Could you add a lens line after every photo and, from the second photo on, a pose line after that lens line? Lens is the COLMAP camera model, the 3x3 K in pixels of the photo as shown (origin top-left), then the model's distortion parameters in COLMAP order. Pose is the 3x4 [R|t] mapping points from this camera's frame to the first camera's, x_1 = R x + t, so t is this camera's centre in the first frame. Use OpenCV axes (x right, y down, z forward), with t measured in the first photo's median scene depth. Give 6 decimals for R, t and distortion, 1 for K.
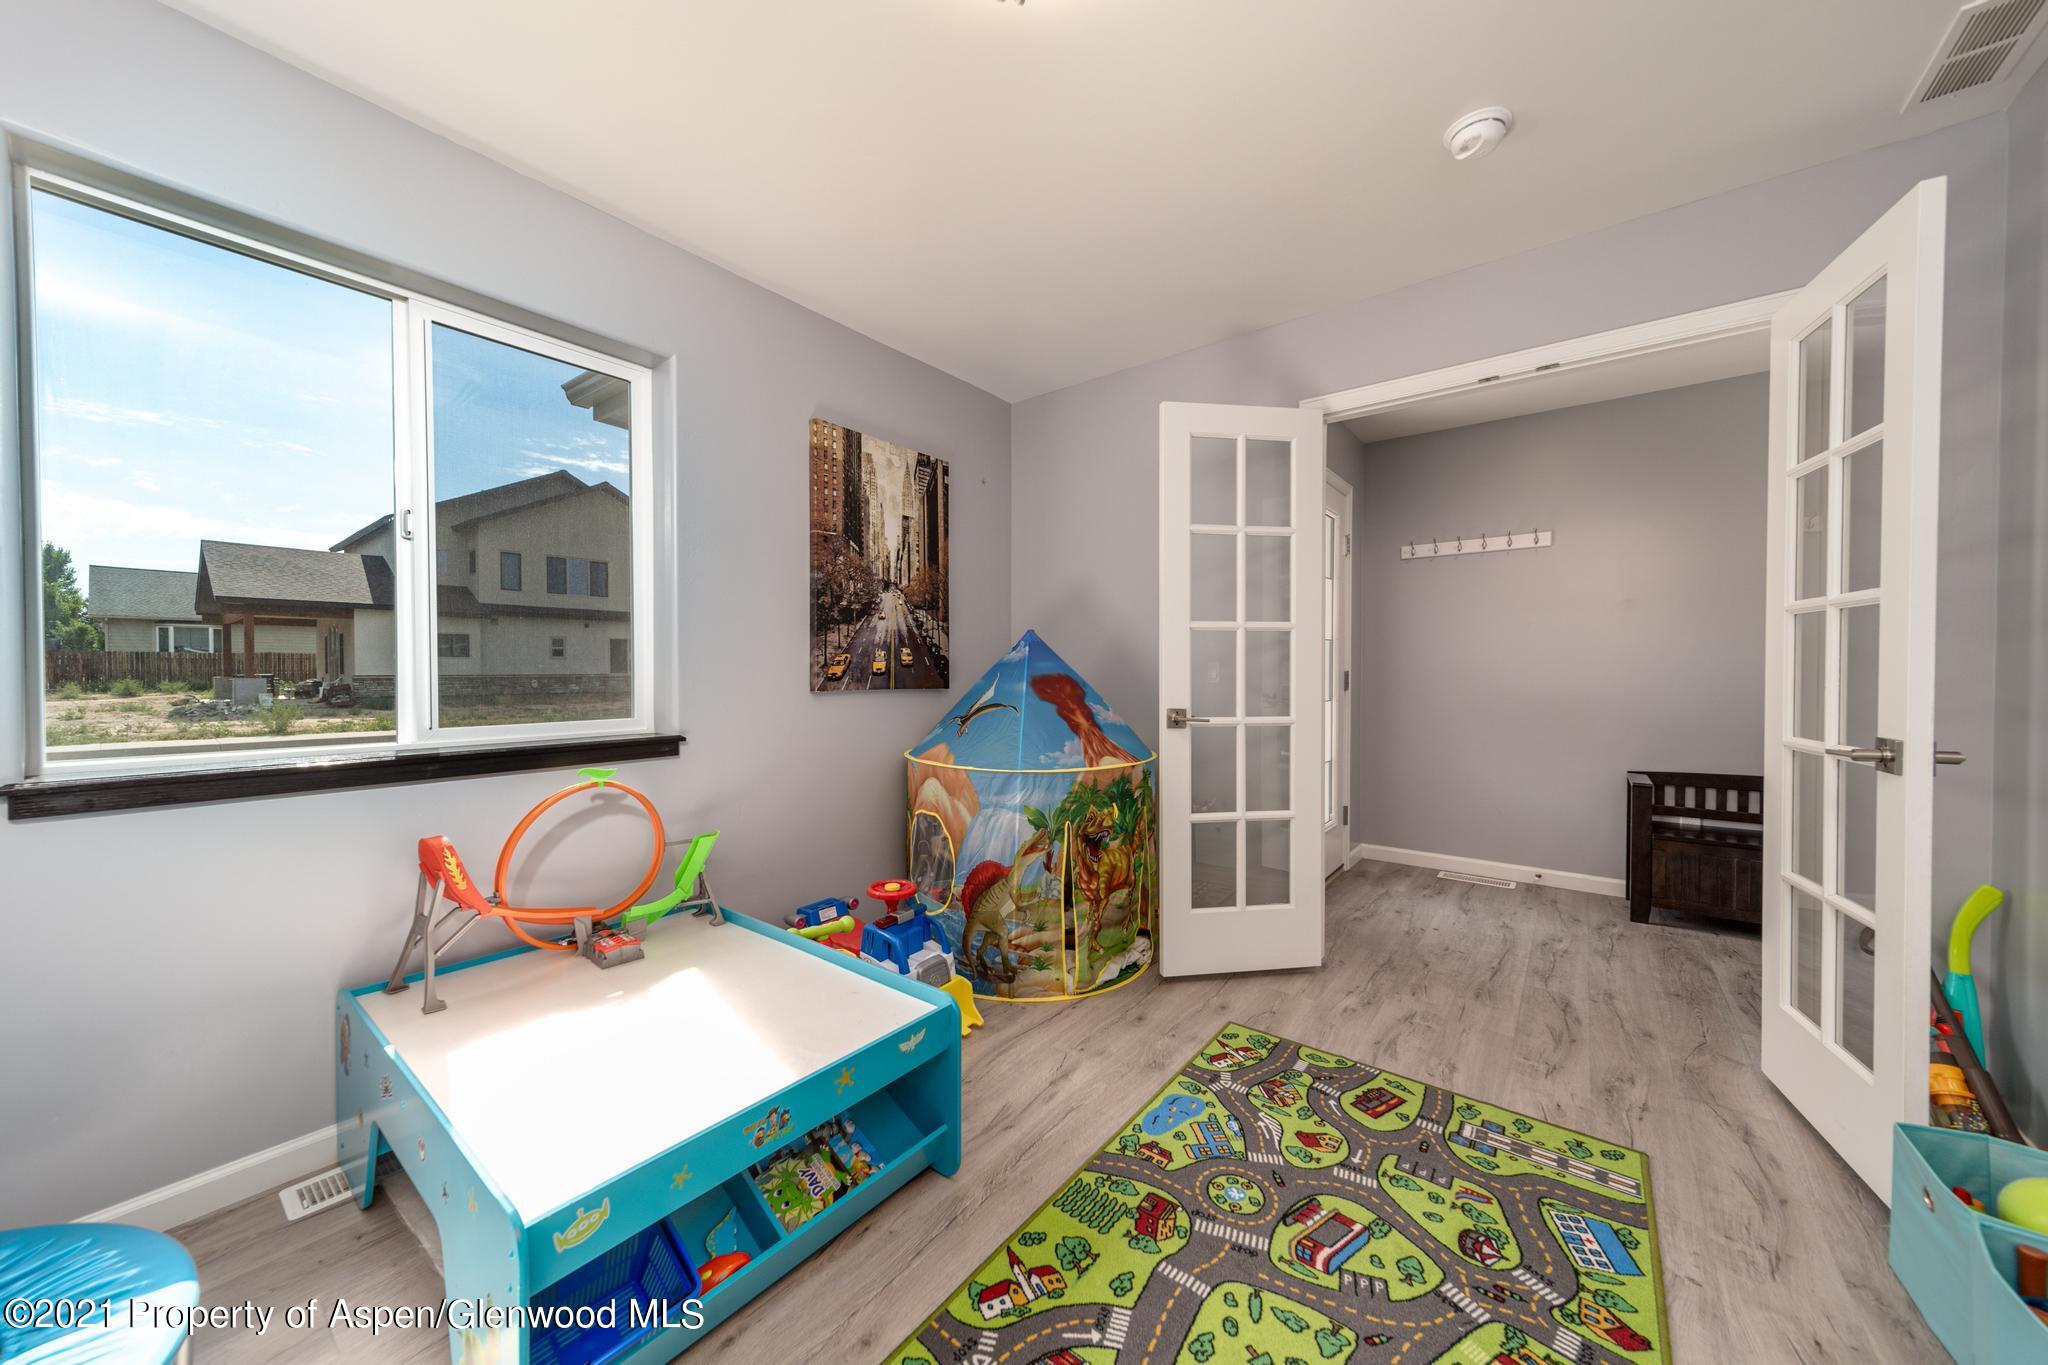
lens RADIAL K [[792.1, 0, 1023.8], [0, 792.1, 656.5], [0, 0, 1]] dist [0.078847, 0.000011]
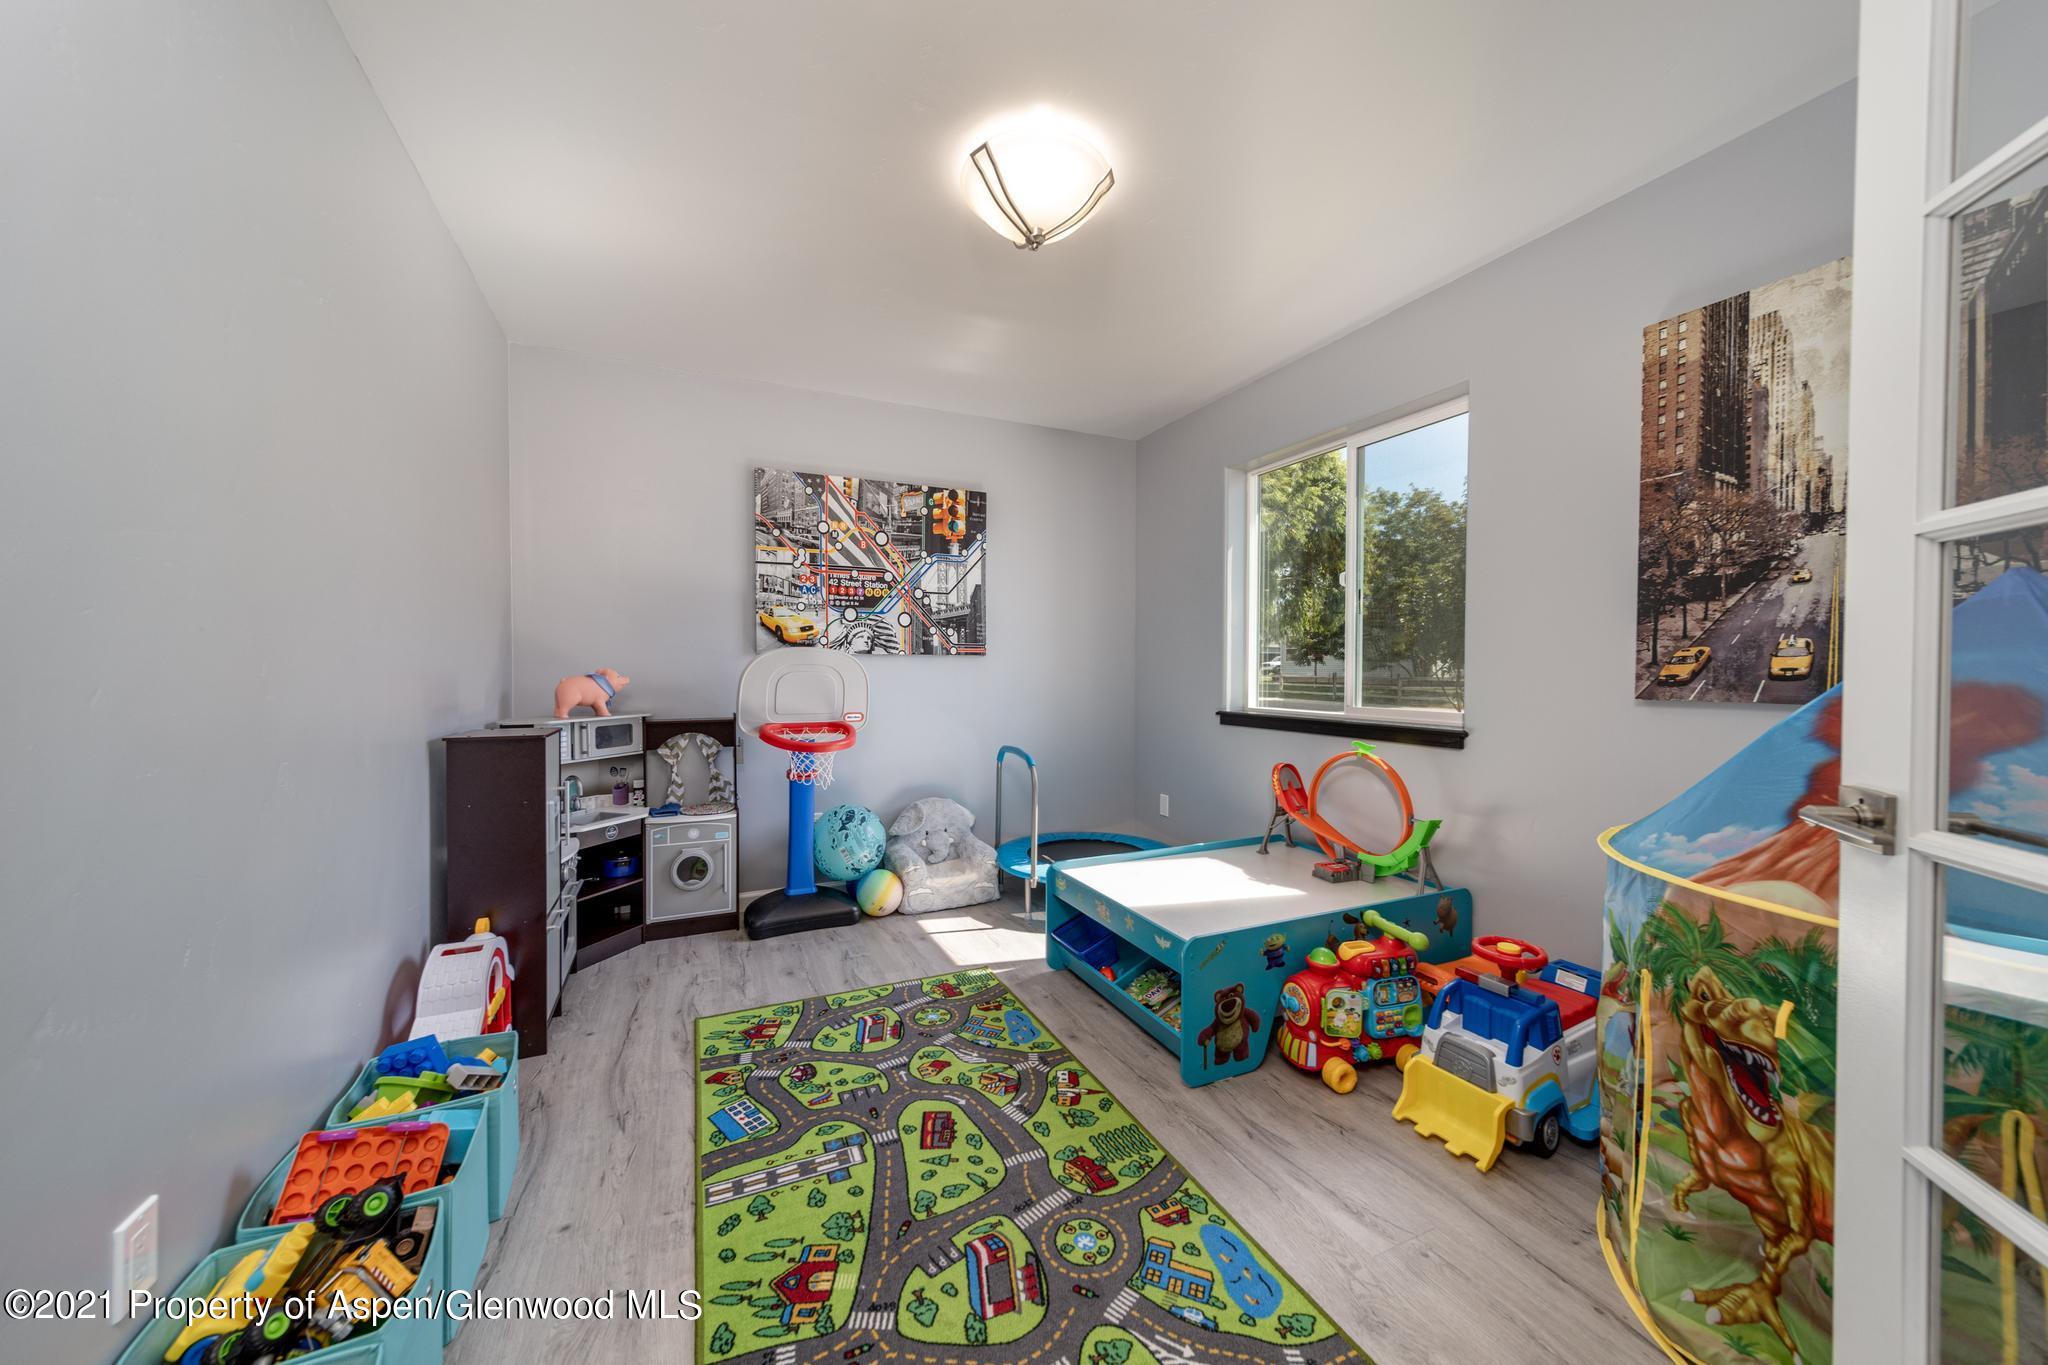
lens RADIAL K [[719.7, 0, 1020.0], [0, 719.7, 680.4], [0, 0, 1]] dist [0.001448, -0.000003]
pose [[-0.500331, 0.012765, -0.865740, 0.956333], [0.008867, 0.999914, 0.009619, 0.023585], [0.865789, -0.002864, -0.500401, 1.315412]]
